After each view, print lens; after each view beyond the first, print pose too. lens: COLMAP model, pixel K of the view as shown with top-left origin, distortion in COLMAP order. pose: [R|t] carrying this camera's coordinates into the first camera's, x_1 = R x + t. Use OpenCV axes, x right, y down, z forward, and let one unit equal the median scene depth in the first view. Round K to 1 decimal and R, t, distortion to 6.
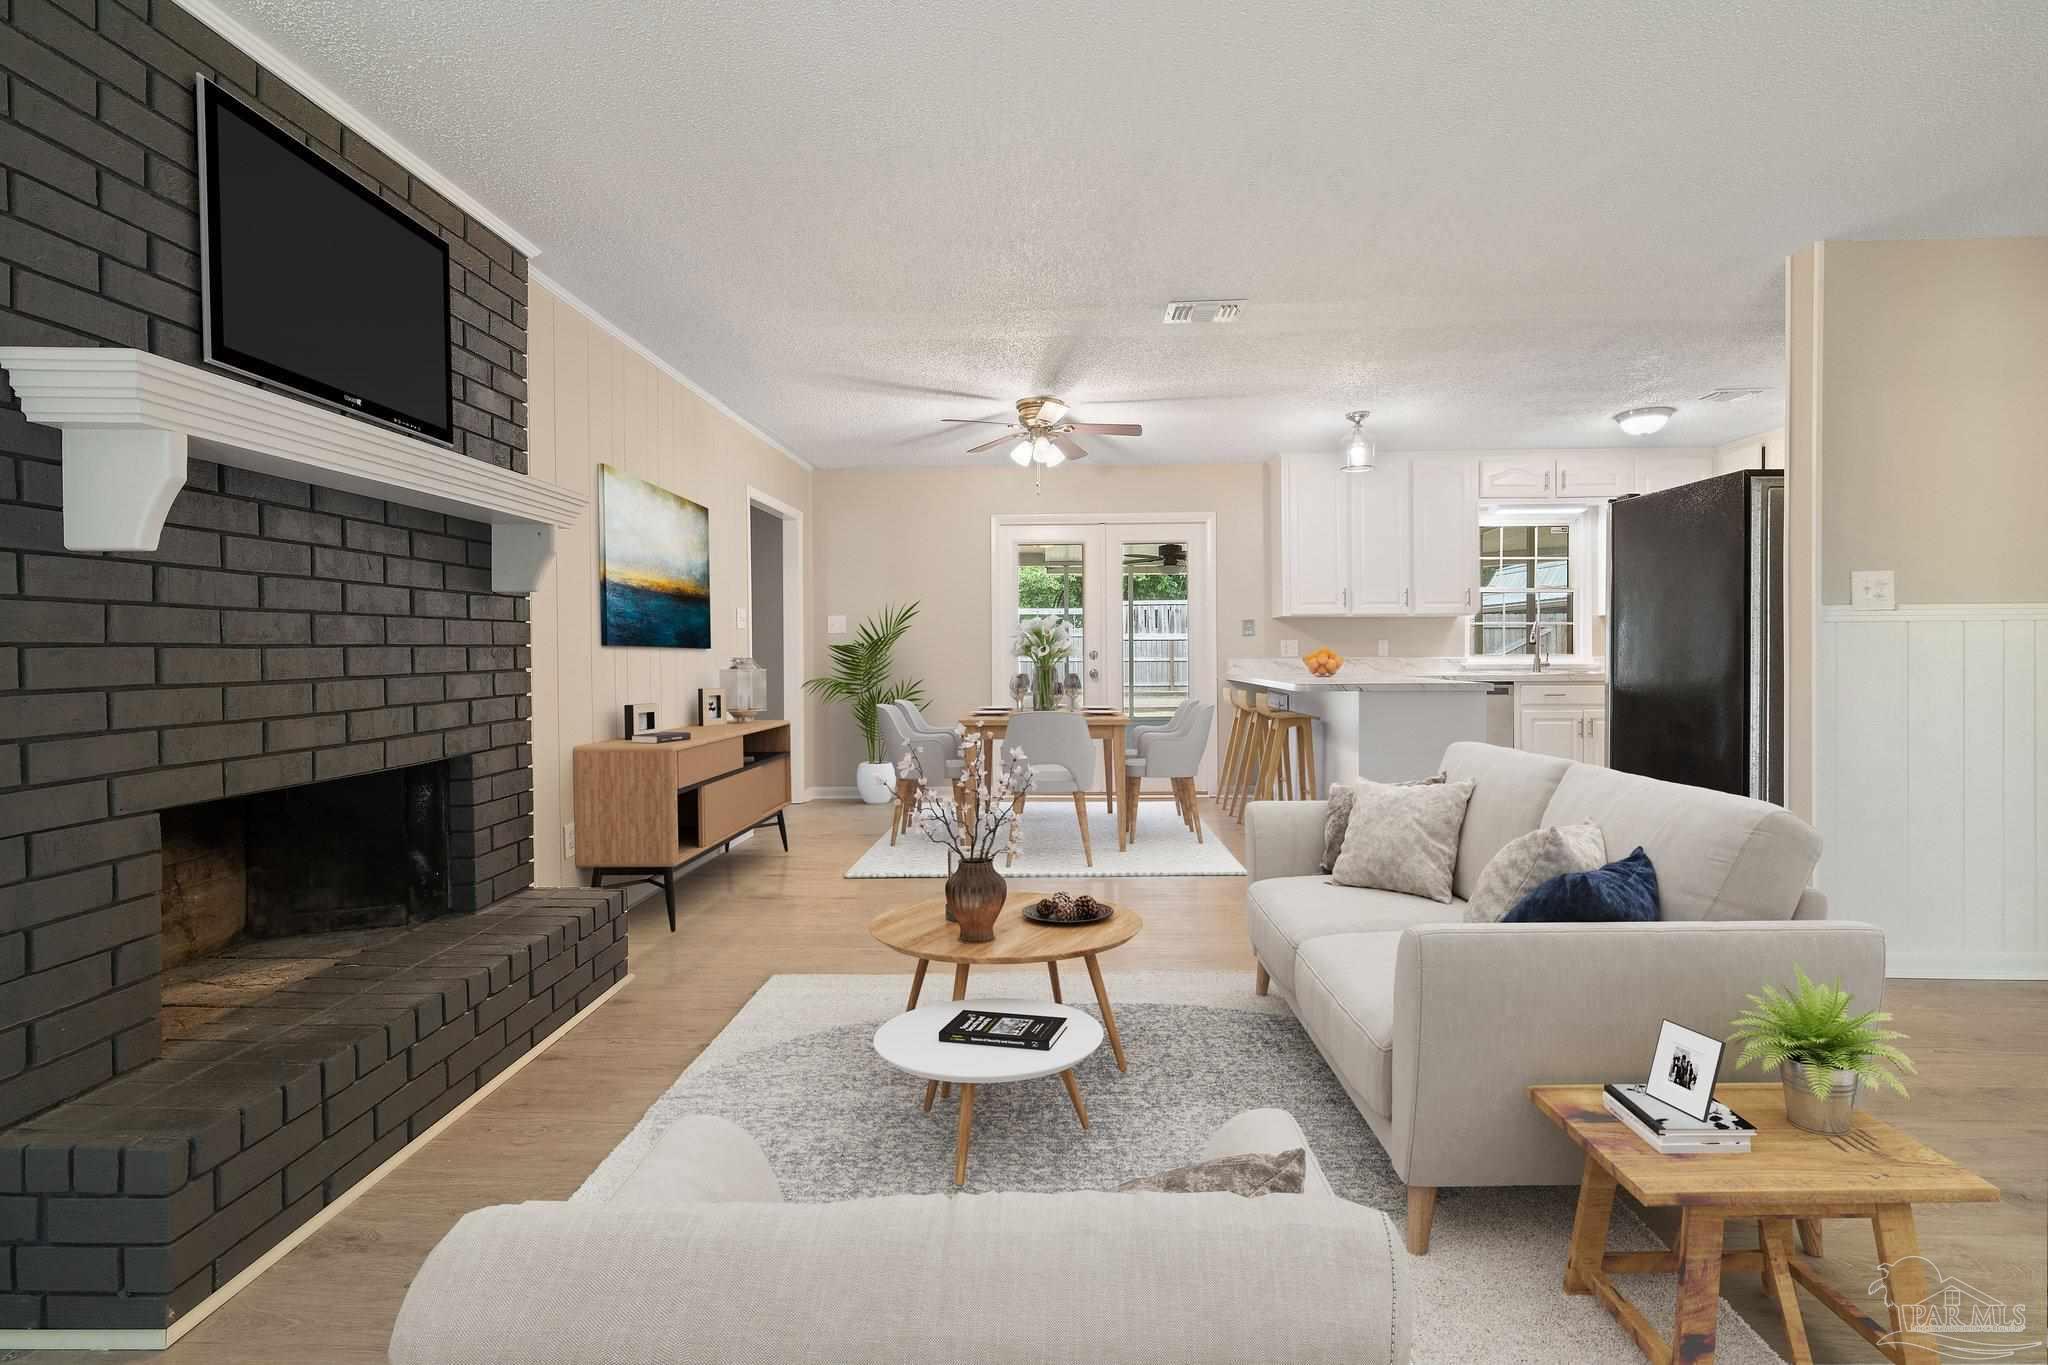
lens RADIAL K [[848.0, 0, 1055.5], [0, 848.0, 654.0], [0, 0, 1]] dist [0.007805, 0.000393]
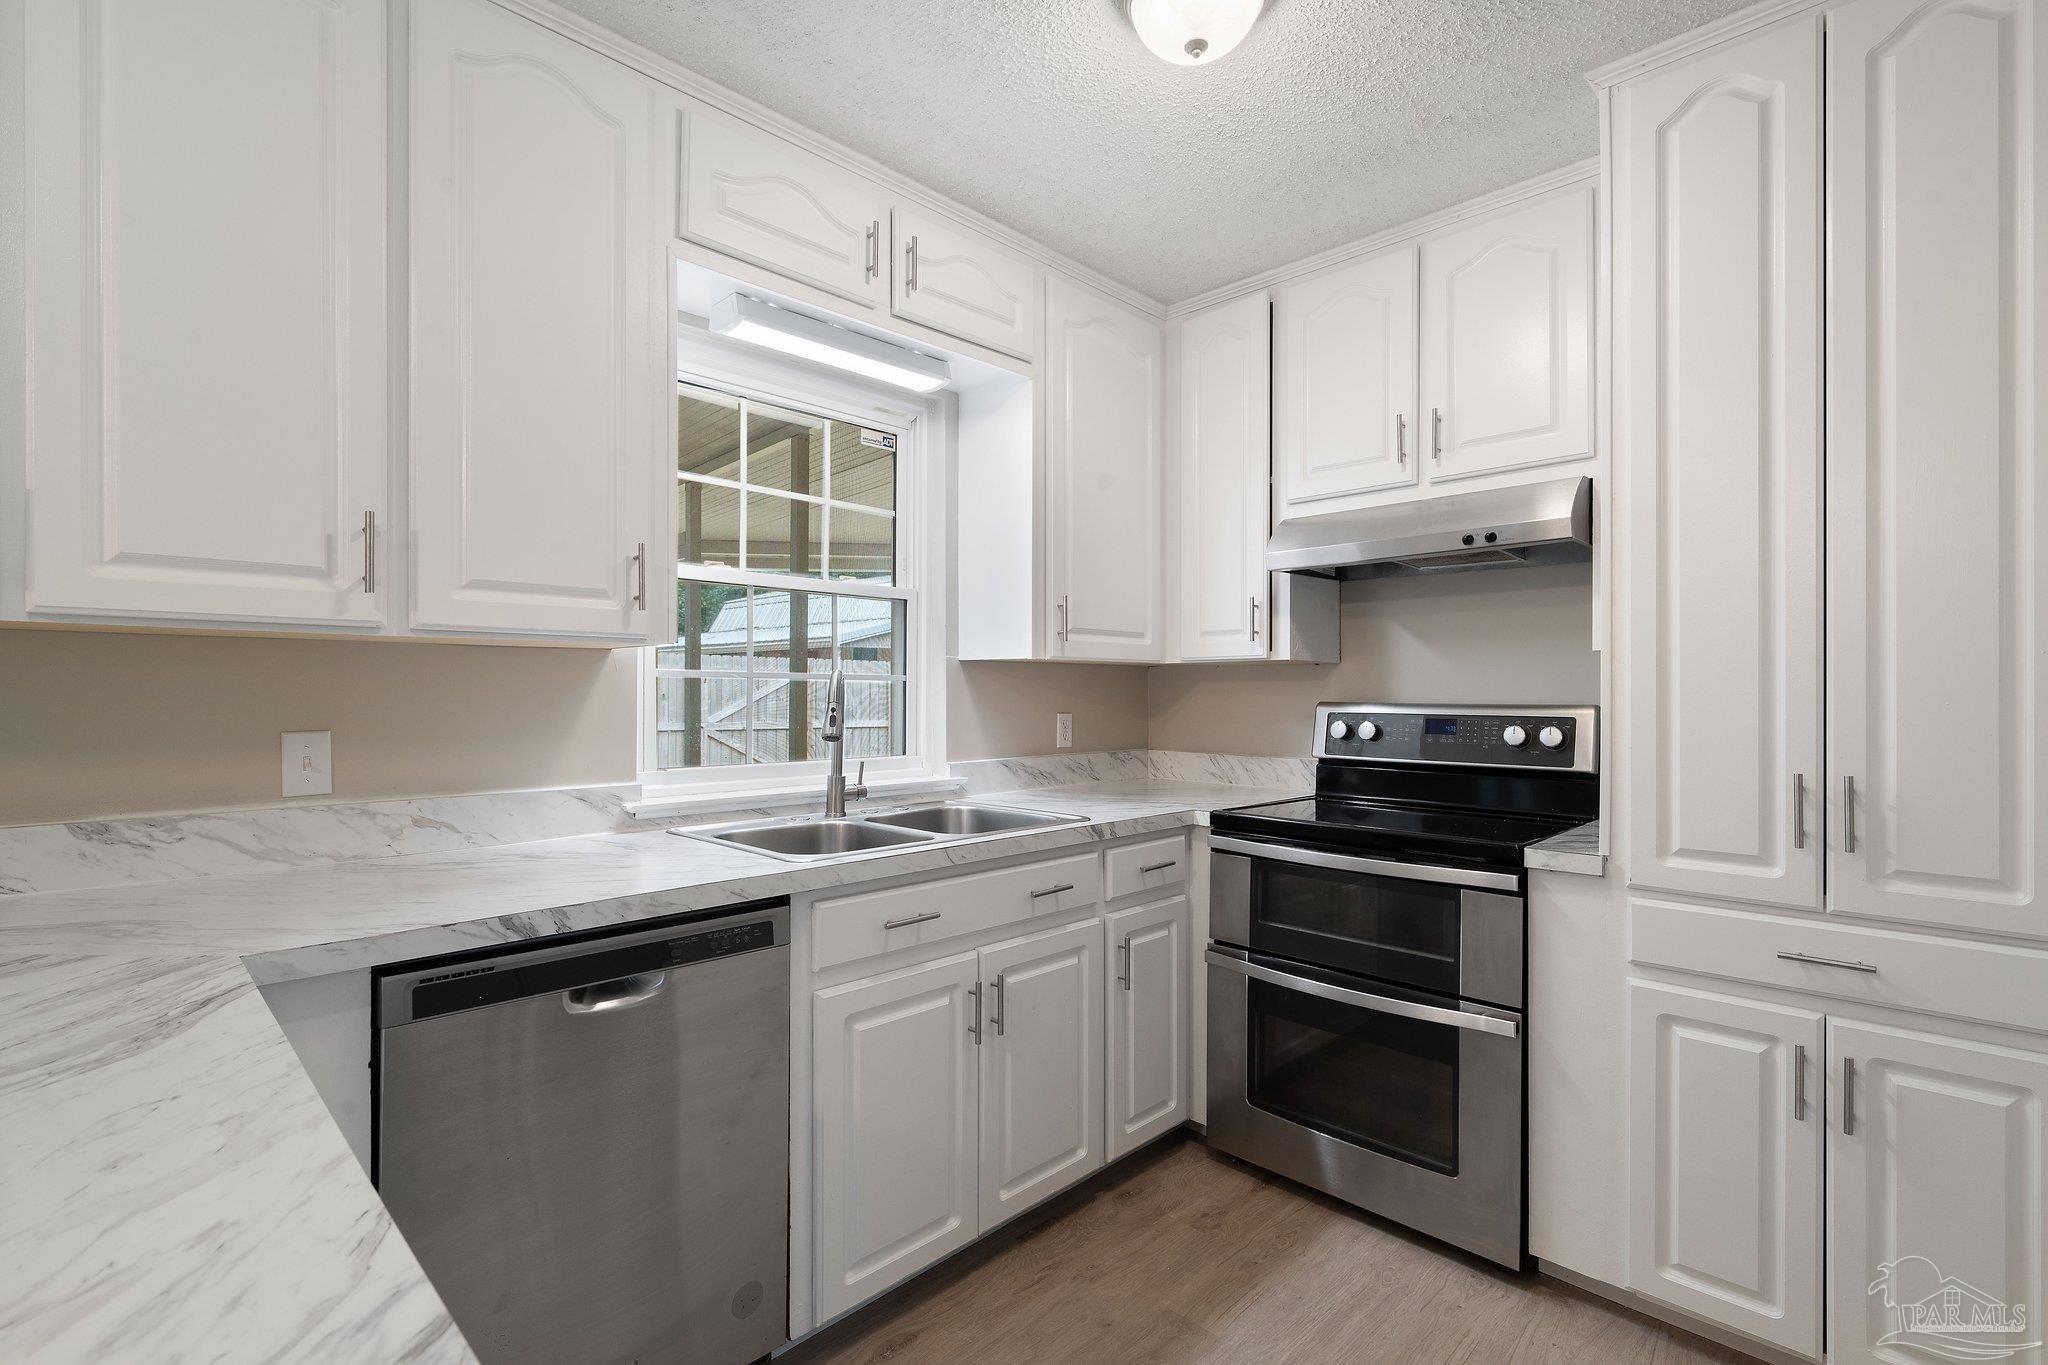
lens RADIAL K [[931.7, 0, 1028.6], [0, 931.7, 689.4], [0, 0, 1]] dist [-0.003130, 0.000306]
pose [[0.695842, 0.009376, 0.718133, 0.455126], [-0.001458, 0.999931, -0.011642, -0.034490], [-0.718193, 0.007054, 0.695808, 0.890469]]
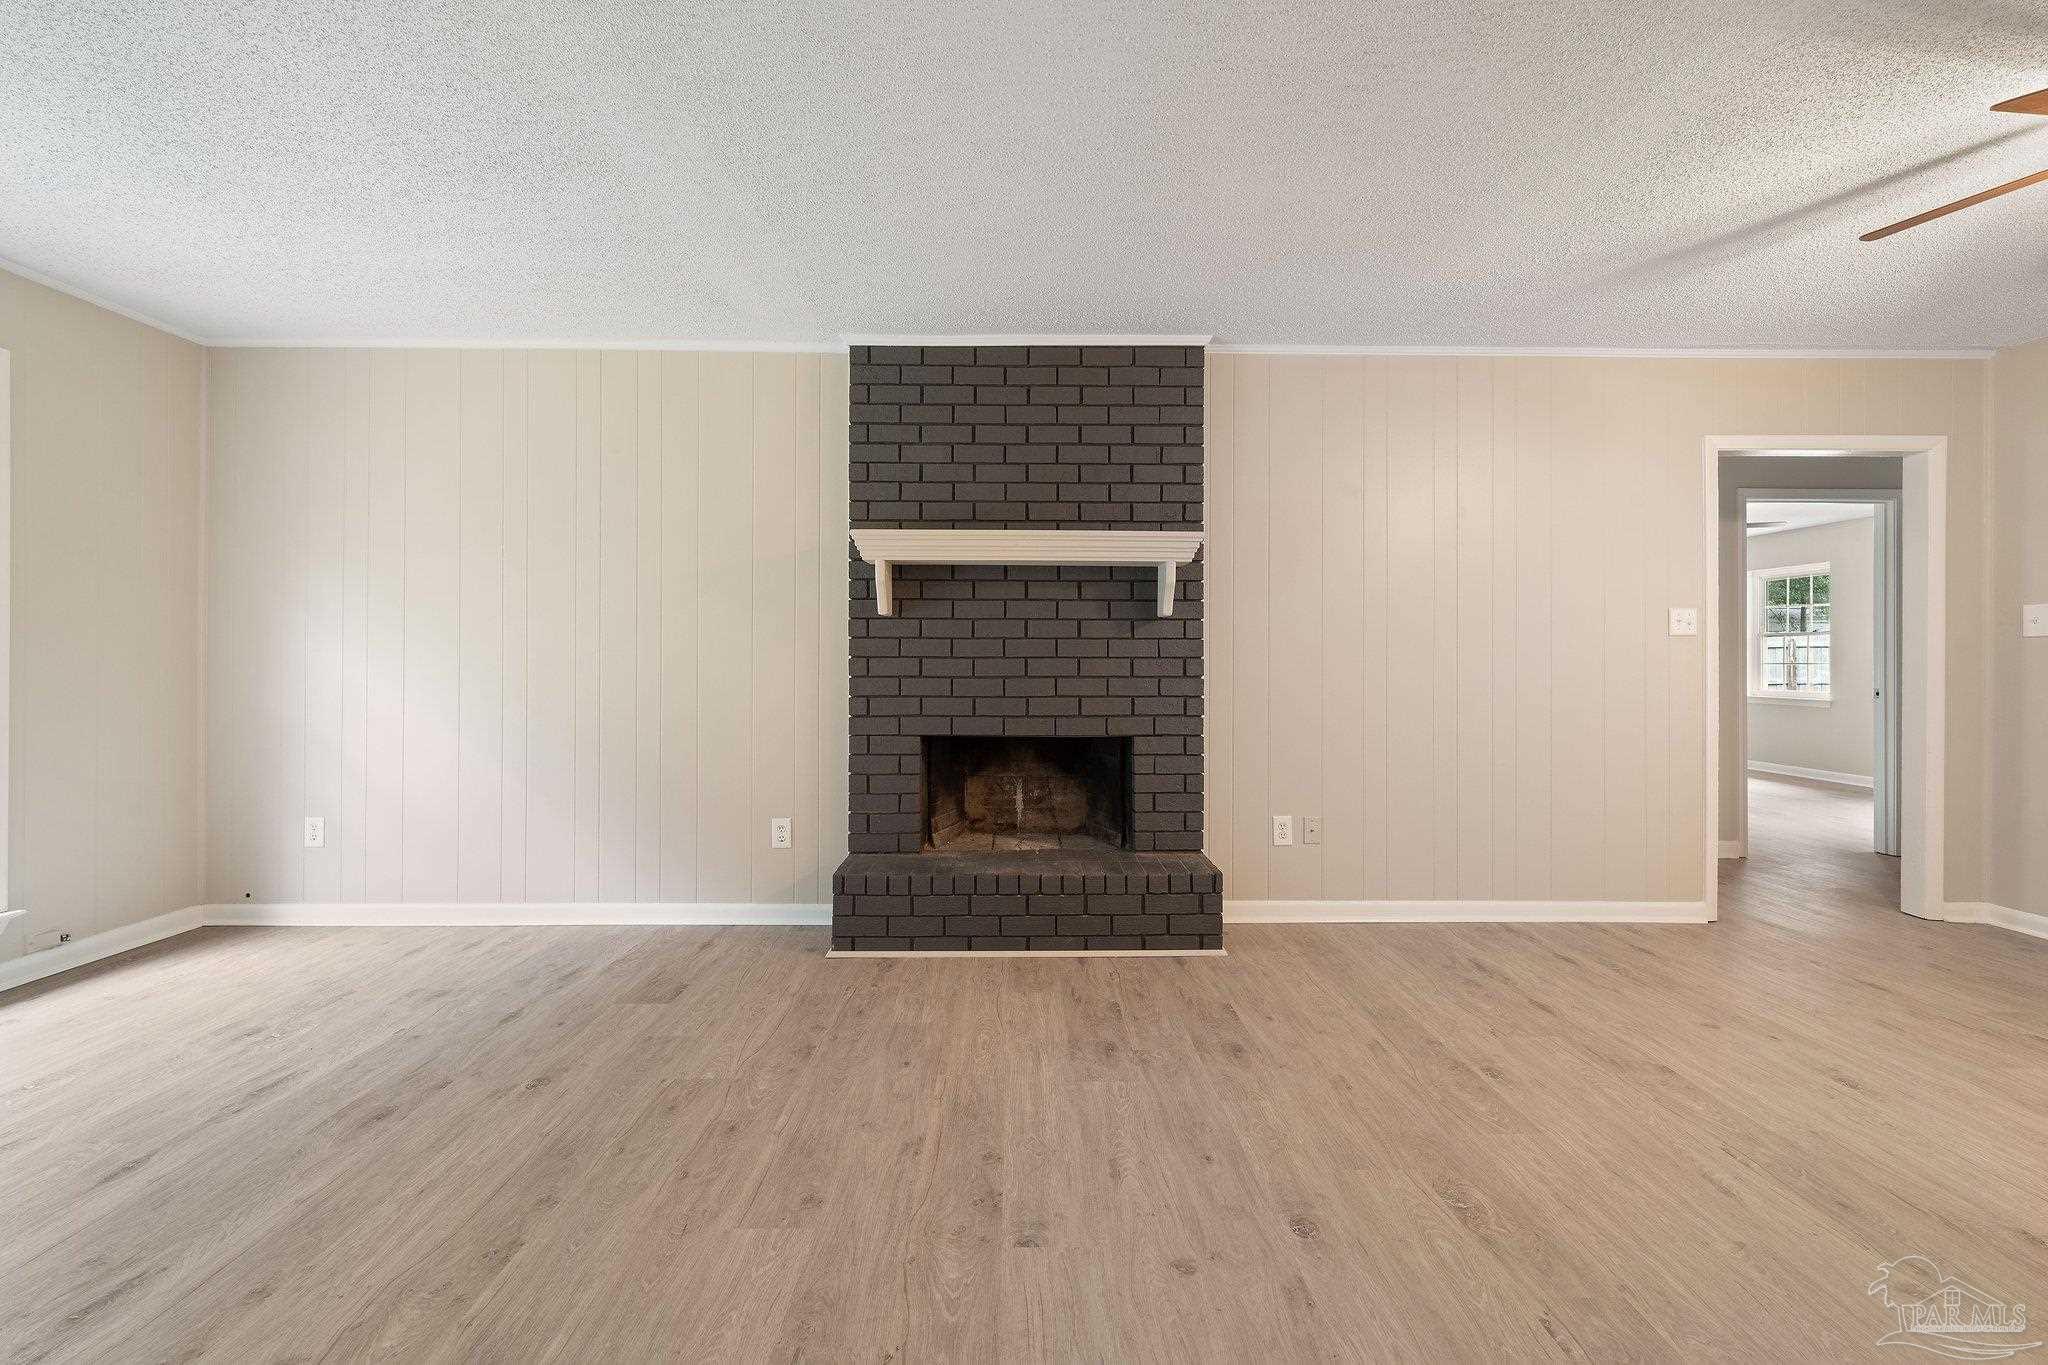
lens RADIAL K [[848.0, 0, 1025.2], [0, 848.0, 663.0], [0, 0, 1]] dist [0.007805, 0.000393]
pose [[0.014997, 0.004880, -0.999876, 0.378705], [-0.010371, 0.999935, 0.004725, -0.003209], [0.999834, 0.010298, 0.015047, 0.443390]]
